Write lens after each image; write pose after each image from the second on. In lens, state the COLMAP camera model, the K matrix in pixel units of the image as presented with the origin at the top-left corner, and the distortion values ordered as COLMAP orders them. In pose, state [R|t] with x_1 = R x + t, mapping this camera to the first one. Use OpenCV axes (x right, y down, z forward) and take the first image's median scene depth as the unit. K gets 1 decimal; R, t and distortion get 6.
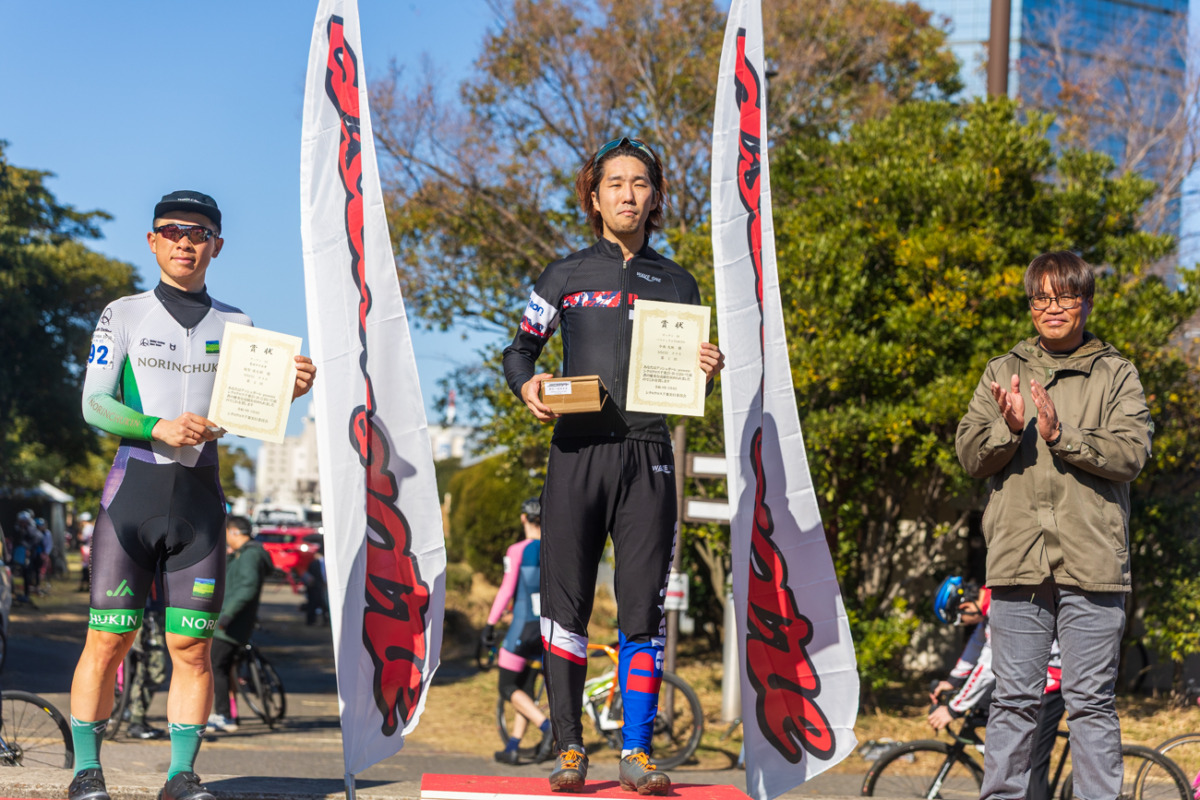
lens RADIAL K [[2503.0, 0, 600.0], [0, 2503.0, 400.0], [0, 0, 1]] dist [0.039262, -0.084685]
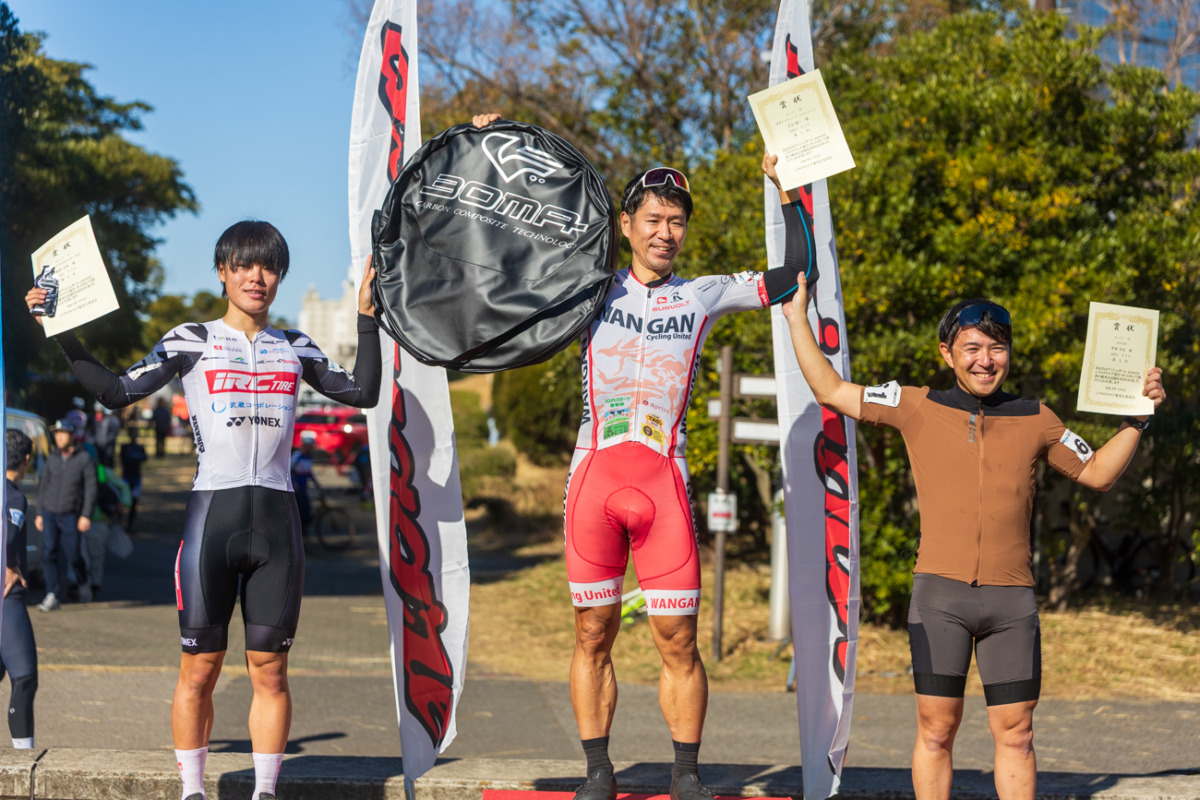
lens RADIAL K [[2503.0, 0, 600.0], [0, 2503.0, 400.0], [0, 0, 1]] dist [0.039262, -0.084685]
pose [[0.999841, -0.007538, -0.016165, -0.002608], [0.008422, 0.998433, 0.055327, -0.024348], [0.015722, -0.055454, 0.998337, 0.002448]]
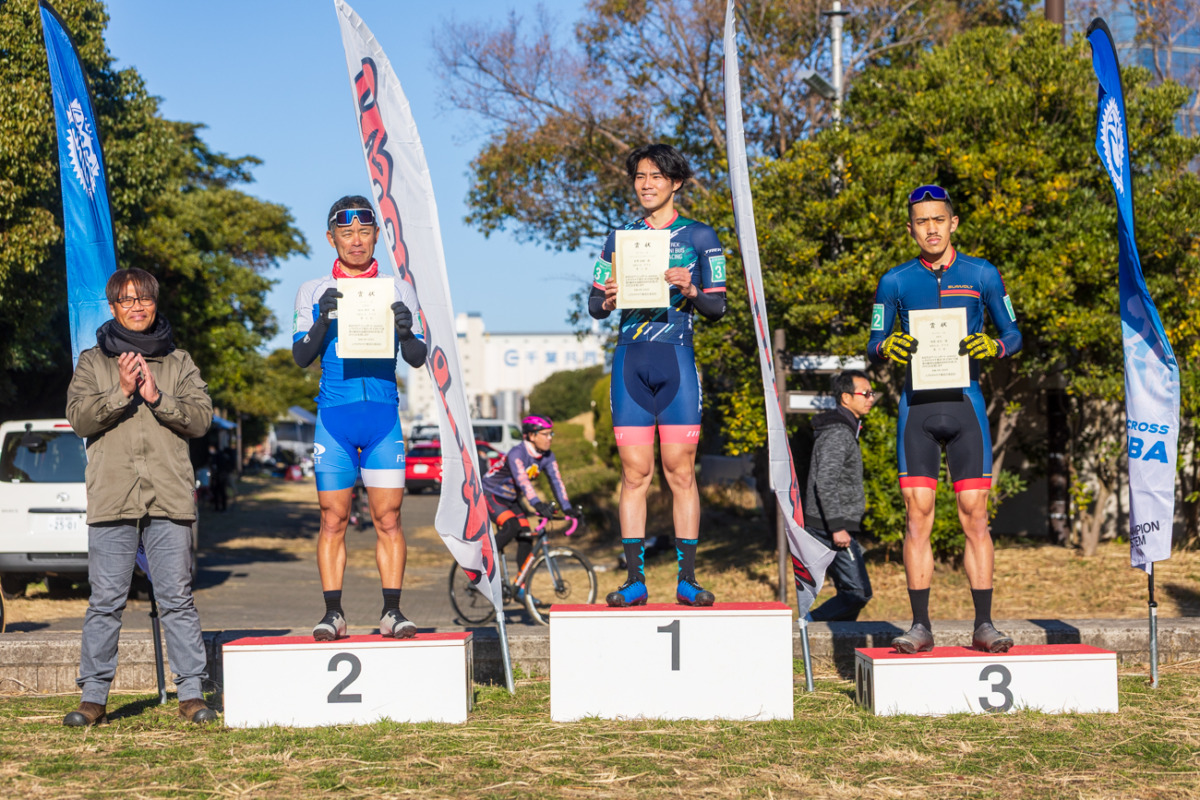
lens RADIAL K [[2503.0, 0, 600.0], [0, 2503.0, 400.0], [0, 0, 1]] dist [0.039262, -0.084685]
pose [[0.996657, -0.055979, -0.059506, 0.017162], [0.058210, 0.997639, 0.036454, -0.003979], [0.057325, -0.039796, 0.997562, -0.145727]]
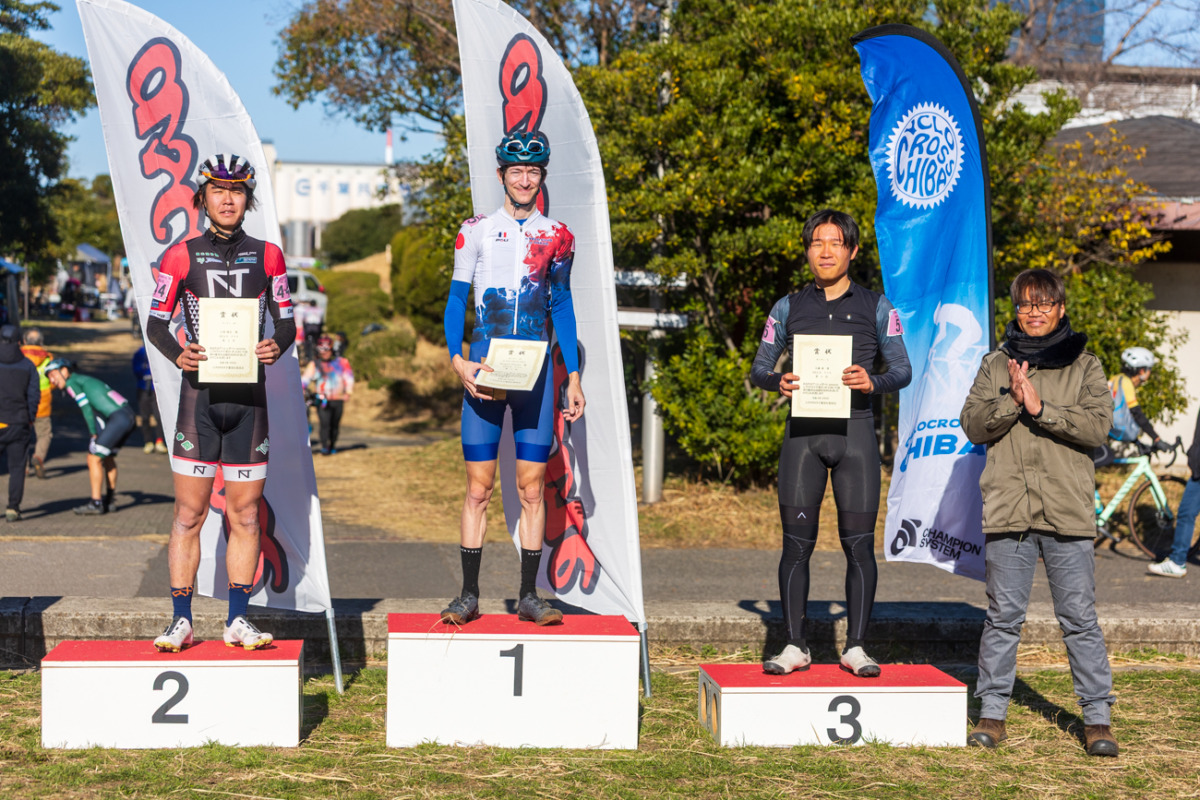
lens RADIAL K [[2503.0, 0, 600.0], [0, 2503.0, 400.0], [0, 0, 1]] dist [0.039262, -0.084685]
pose [[0.999506, -0.022284, 0.022183, 0.005779], [0.019826, 0.994227, 0.105452, -0.038425], [-0.024405, -0.104960, 0.994177, -0.122222]]
